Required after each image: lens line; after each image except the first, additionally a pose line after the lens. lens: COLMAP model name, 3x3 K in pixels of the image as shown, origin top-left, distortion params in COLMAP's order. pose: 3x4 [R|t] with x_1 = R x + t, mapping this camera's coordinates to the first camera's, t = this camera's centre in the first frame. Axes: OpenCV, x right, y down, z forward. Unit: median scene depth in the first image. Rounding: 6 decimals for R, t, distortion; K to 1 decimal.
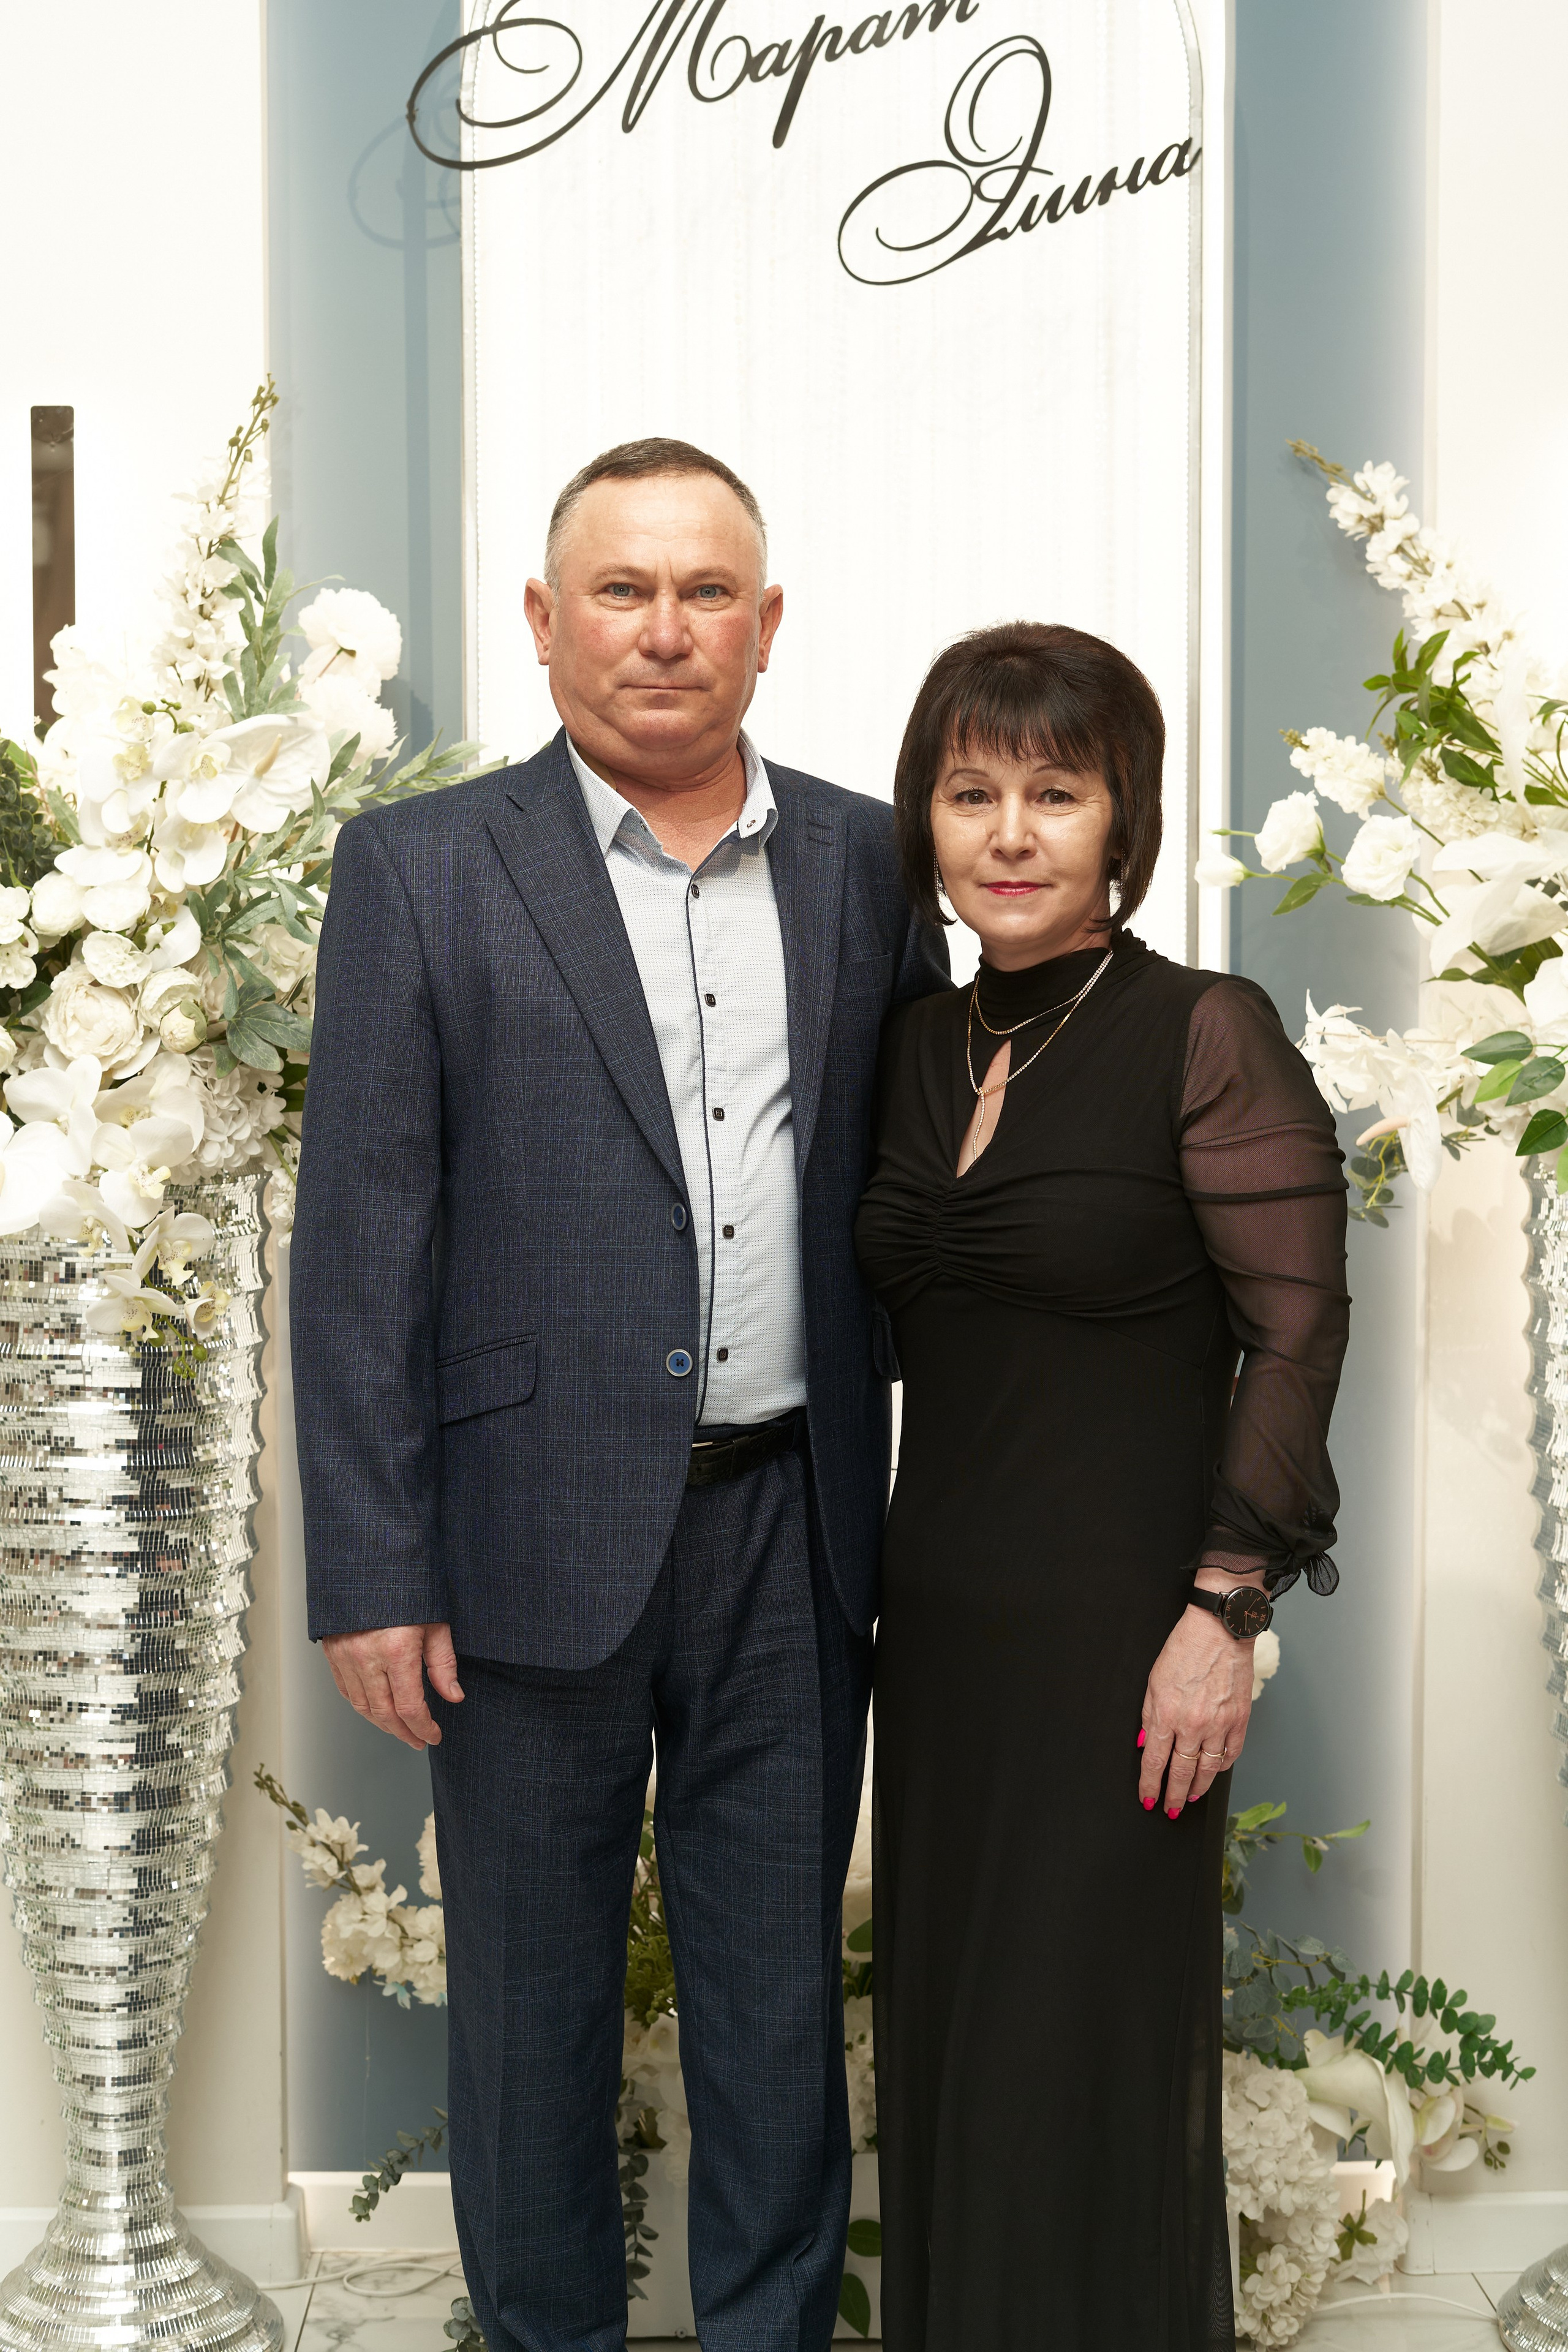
lens RADIAL K [[3447.3, 0, 776.6], [0, 3447.3, 1175.2], [0, 0, 1]] dist [-0.020963, 0.011528]
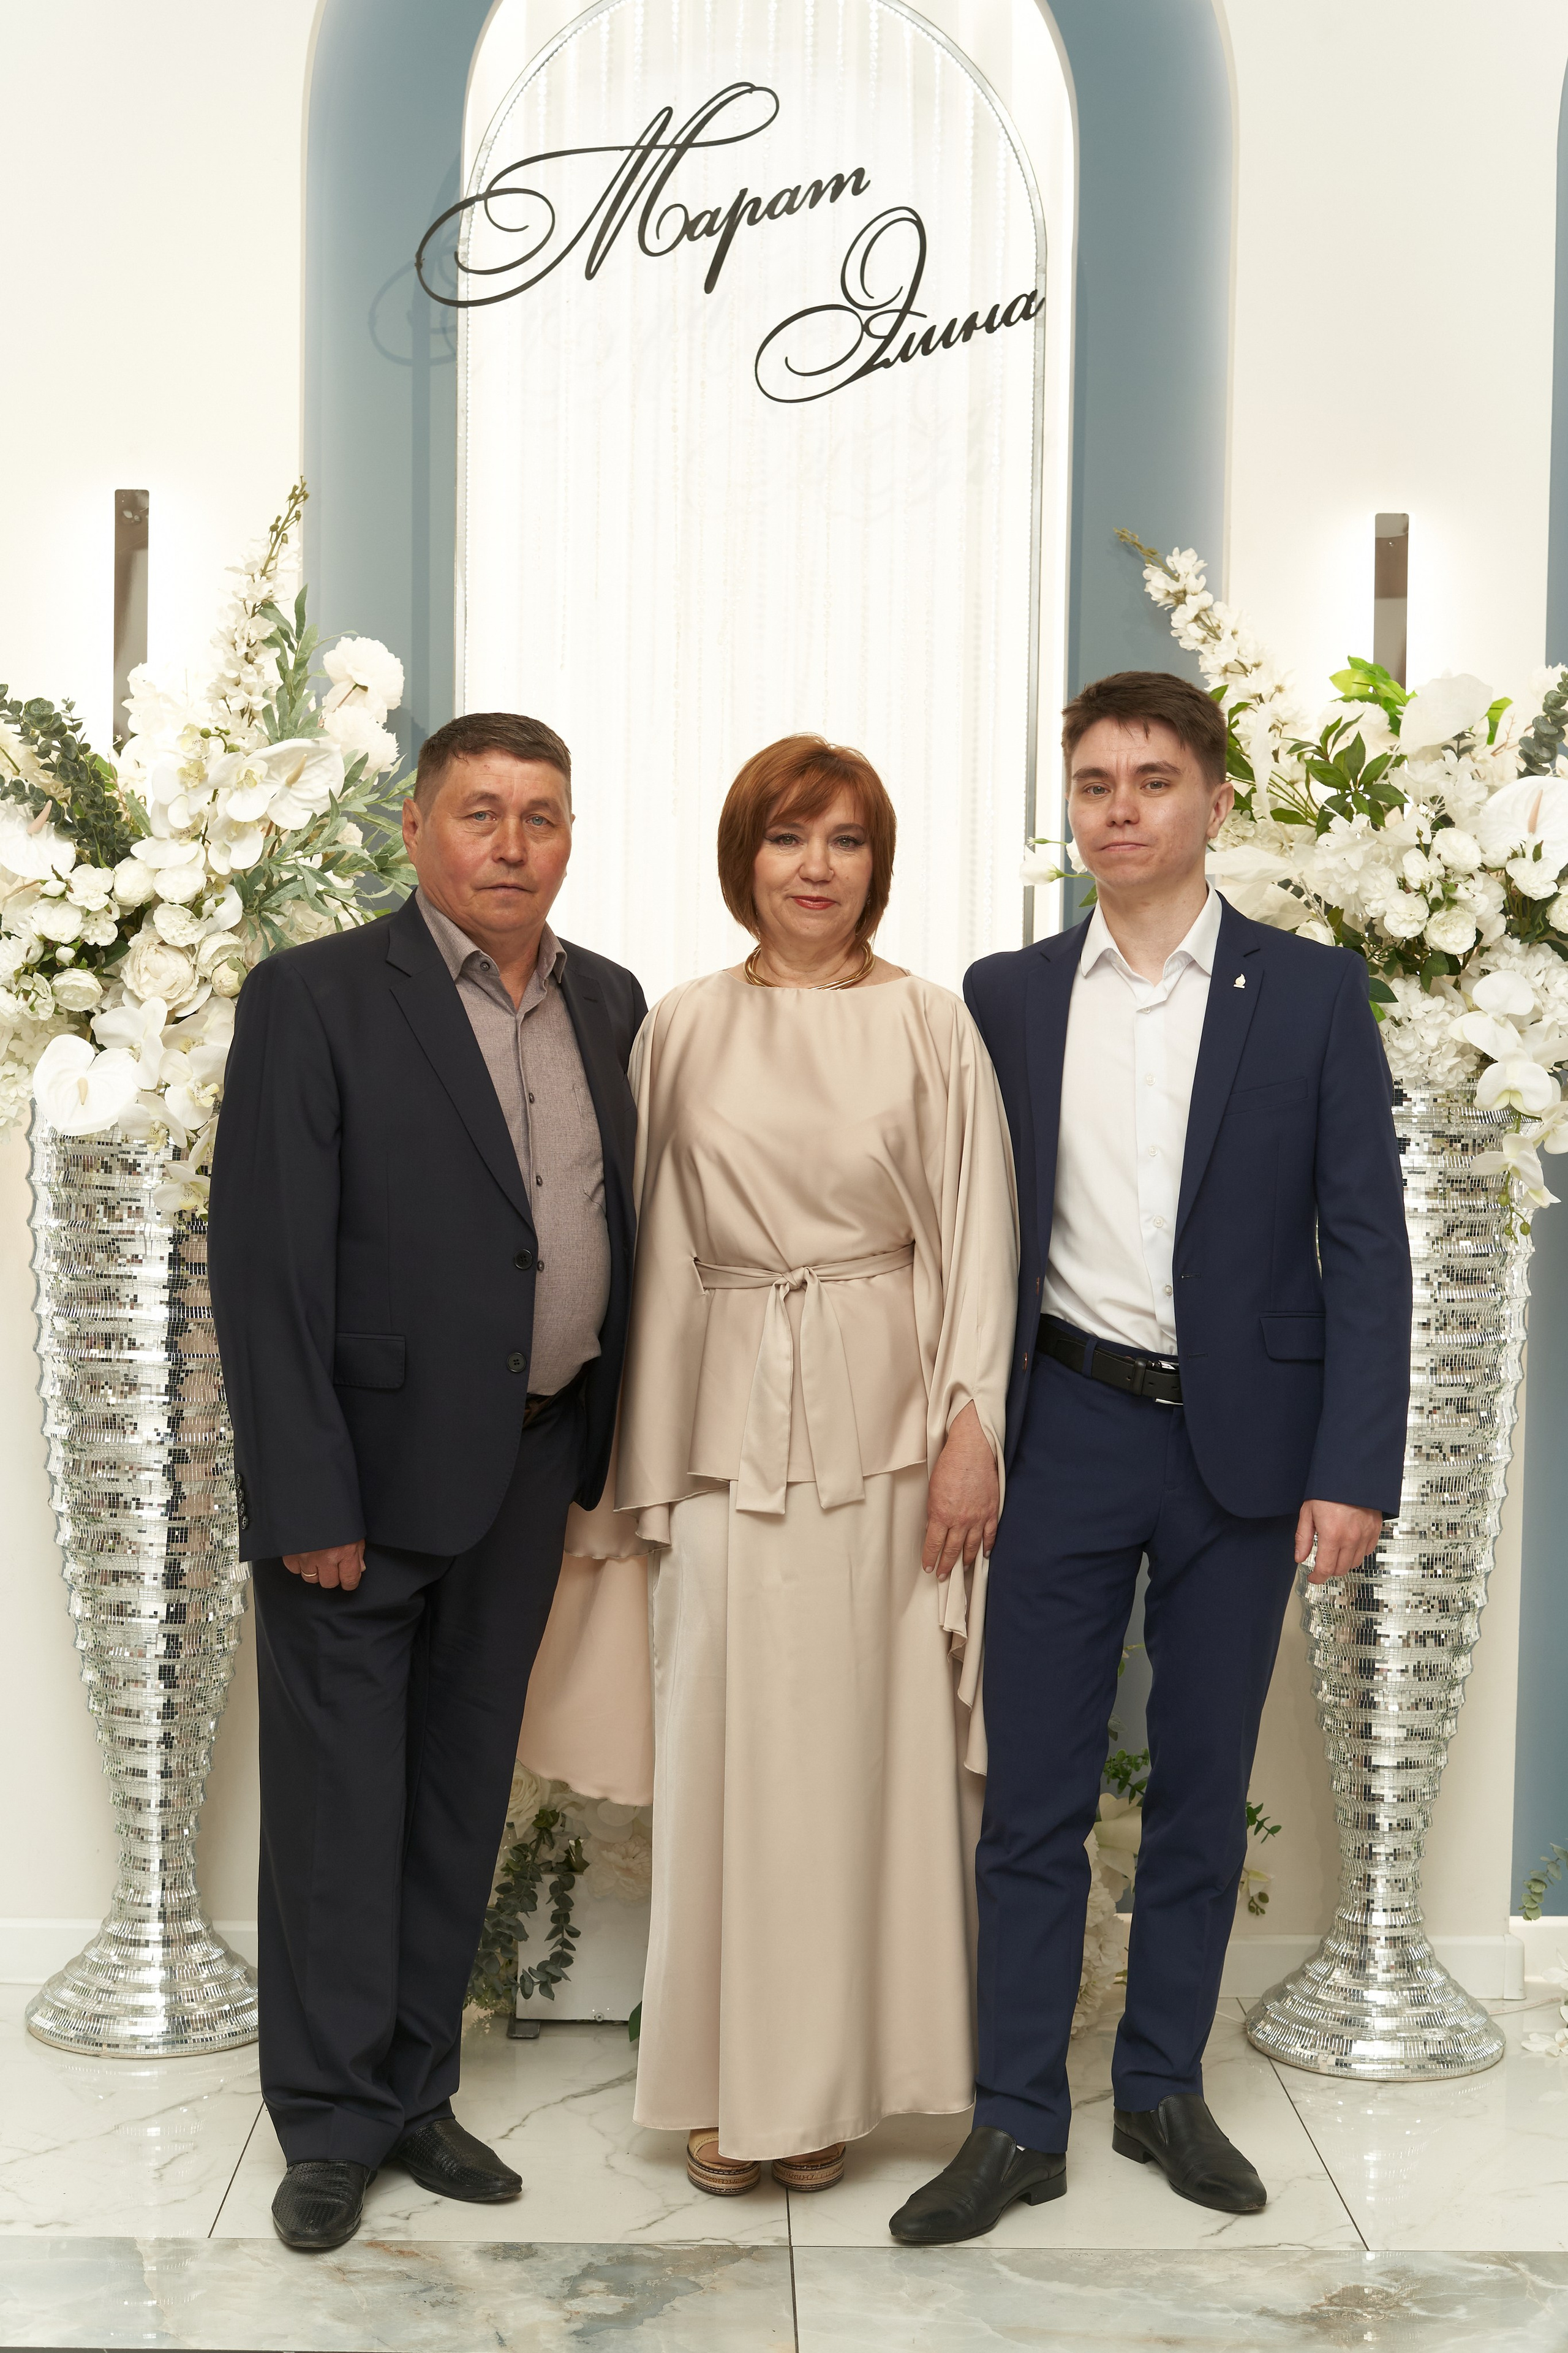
lens RADIAL K [[3538.6, 0, 772.6], [0, 3538.6, 1178.4], [0, 0, 1]] dist [-0.010106, -0.047890]
pose [[0.999748, 0.017921, -0.013511, 0.048747], [-0.017924, 0.999839, -0.000100, 0.026683], [0.013507, 0.000343, 0.999909, -0.306216]]
